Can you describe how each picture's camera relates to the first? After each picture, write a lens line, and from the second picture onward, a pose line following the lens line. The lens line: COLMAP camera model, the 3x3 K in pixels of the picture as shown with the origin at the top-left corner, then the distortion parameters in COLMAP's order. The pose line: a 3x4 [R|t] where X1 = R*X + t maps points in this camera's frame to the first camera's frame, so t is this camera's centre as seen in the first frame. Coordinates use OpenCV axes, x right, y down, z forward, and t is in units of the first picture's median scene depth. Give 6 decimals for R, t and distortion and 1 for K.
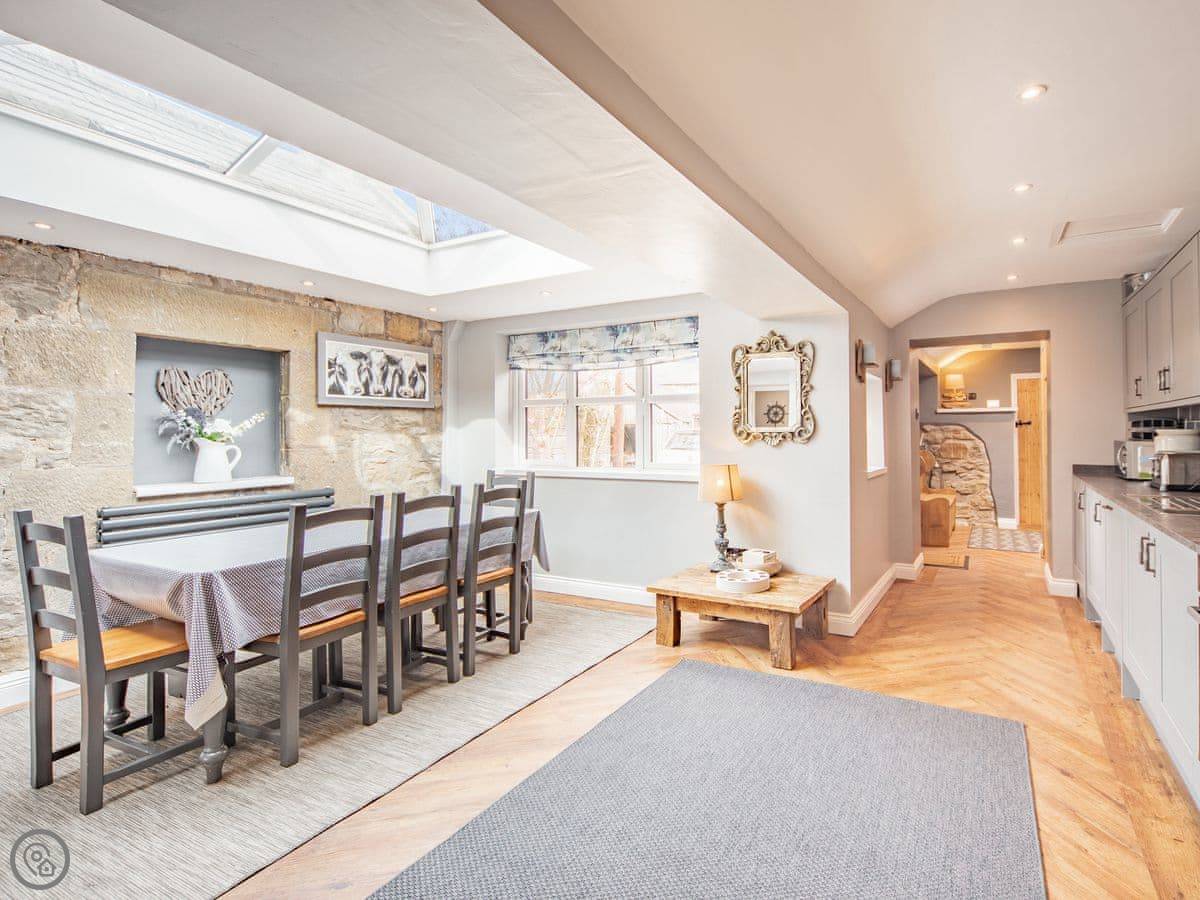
lens RADIAL K [[594.2, 0, 665.7], [0, 594.2, 424.9], [0, 0, 1]] dist [-0.009846, 0.001867]
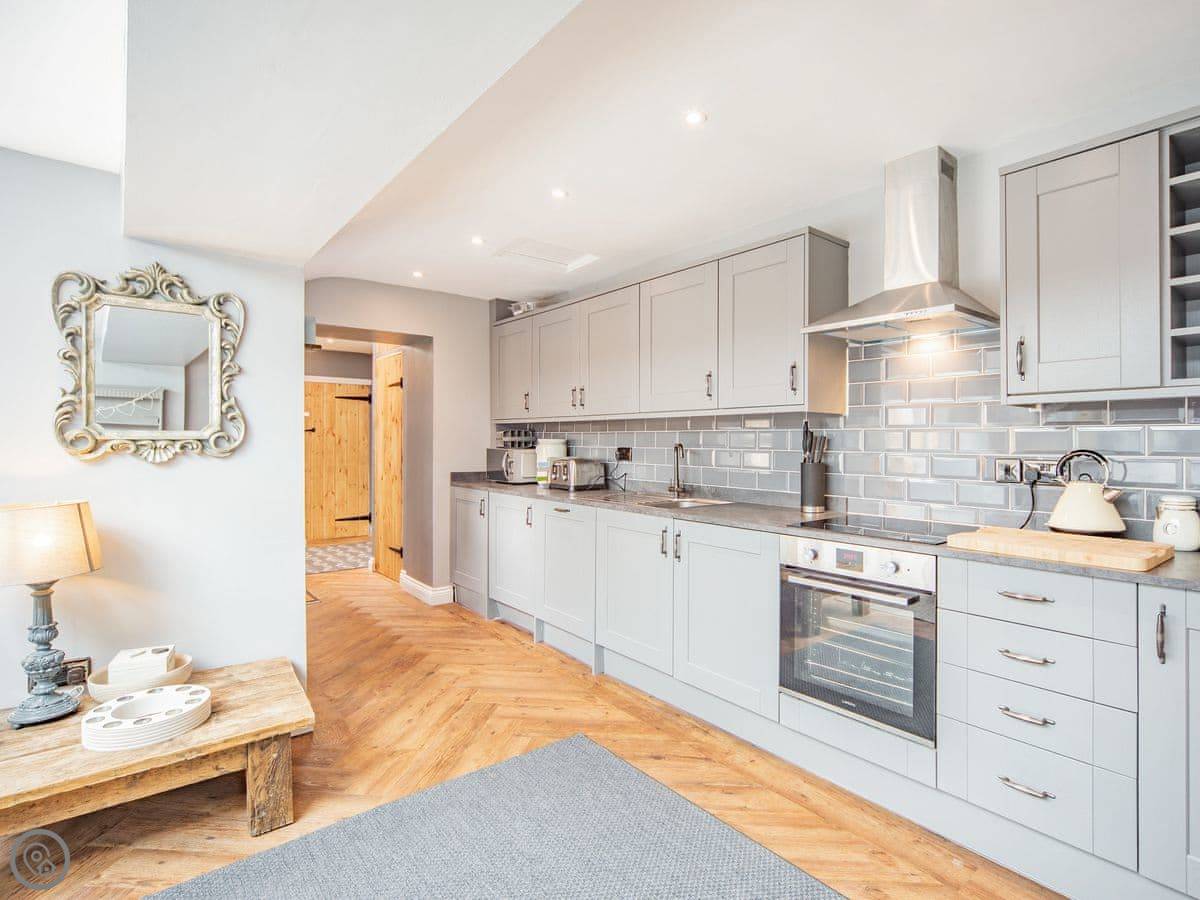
lens RADIAL K [[613.9, 0, 659.5], [0, 613.9, 440.0], [0, 0, 1]] dist [-0.002732, 0.000151]
pose [[0.345204, 0.006560, 0.938505, -0.219400], [-0.015685, 0.999876, -0.001220, 0.005993], [-0.938397, -0.014299, 0.345264, 0.356649]]
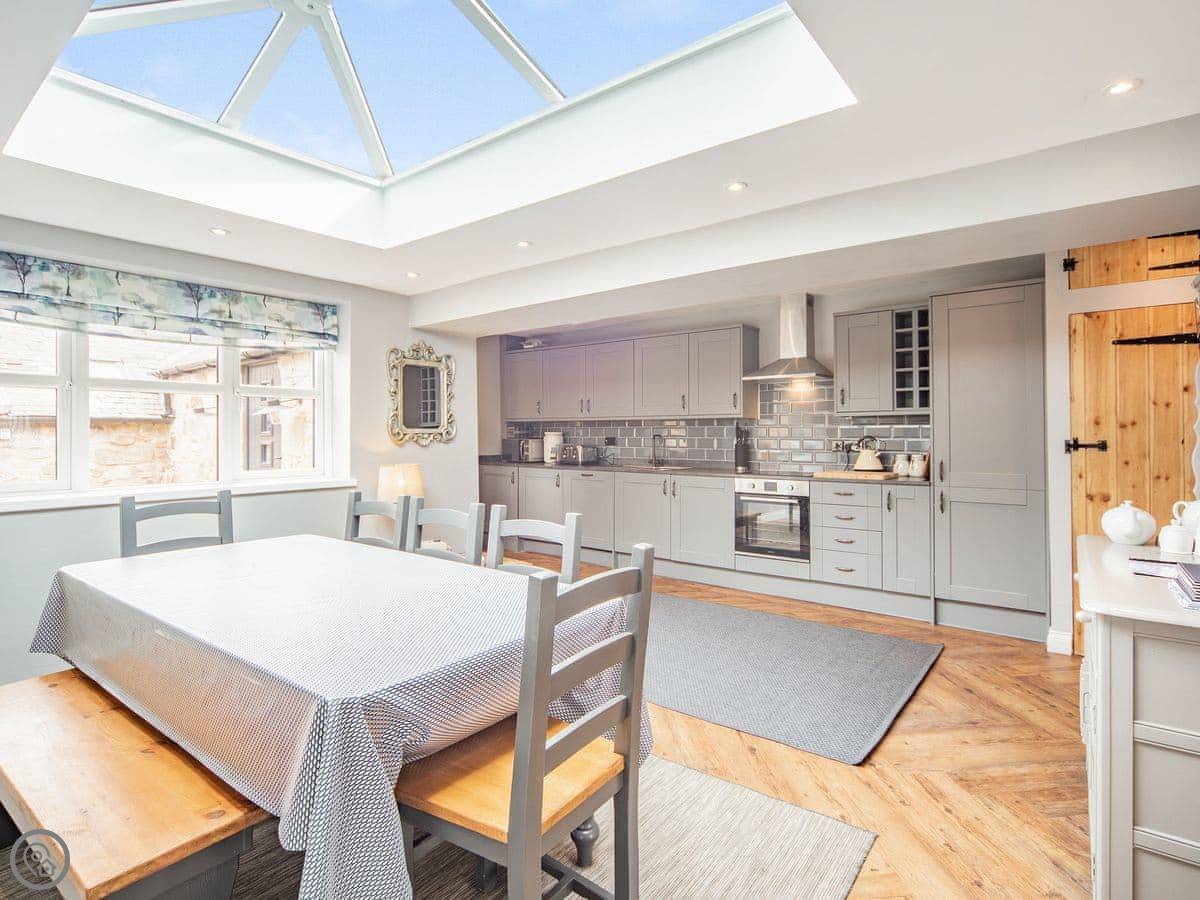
lens RADIAL K [[613.8, 0, 600.6], [0, 613.8, 435.5], [0, 0, 1]] dist [-0.000199, 0.000780]
pose [[0.199037, -0.000568, 0.979992, -0.911656], [-0.011125, 0.999934, 0.002839, 0.009589], [-0.979929, -0.011467, 0.199018, 0.476306]]
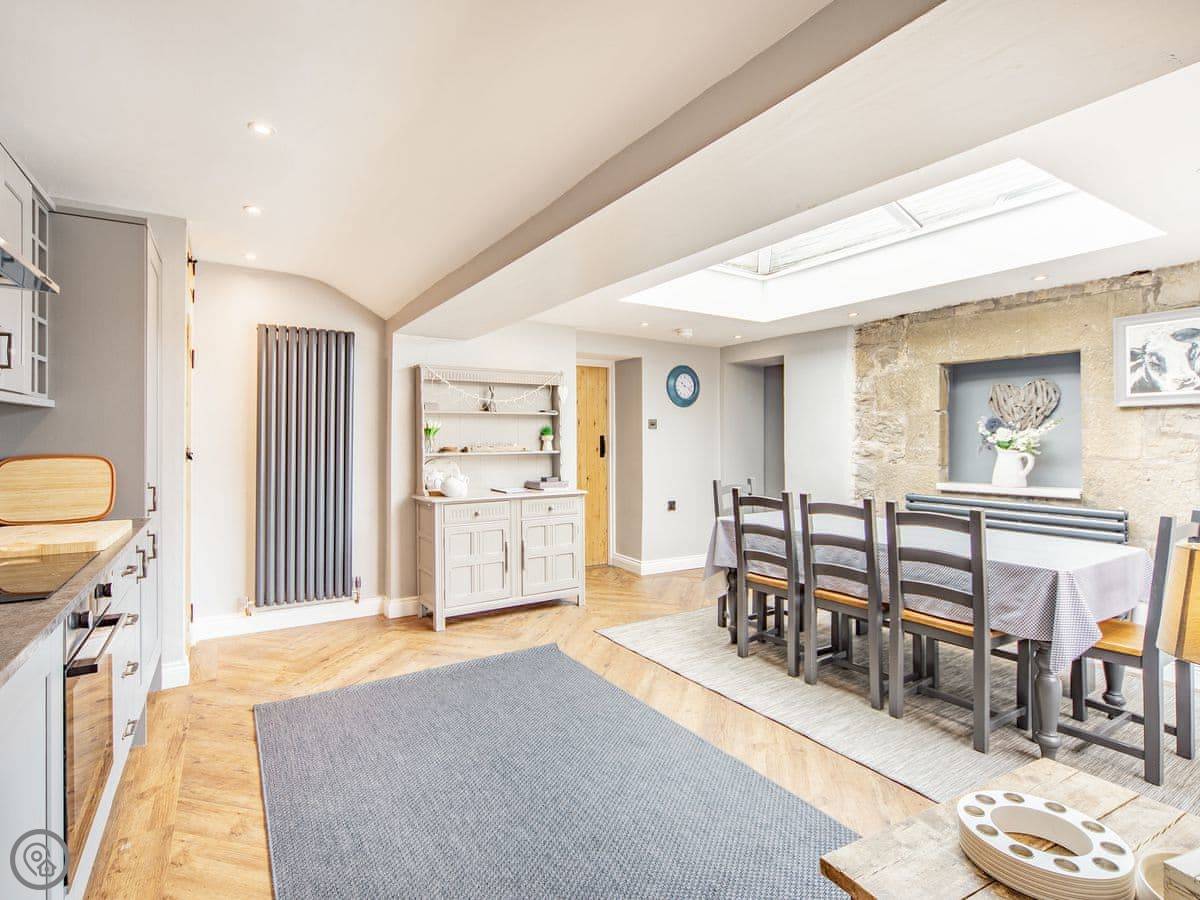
lens RADIAL K [[613.8, 0, 600.6], [0, 613.8, 435.5], [0, 0, 1]] dist [-0.000199, 0.000780]
pose [[-0.496142, 0.001003, -0.868241, 0.574022], [0.011592, 0.999918, -0.005469, 0.001256], [0.868164, -0.012778, -0.496113, 0.902250]]
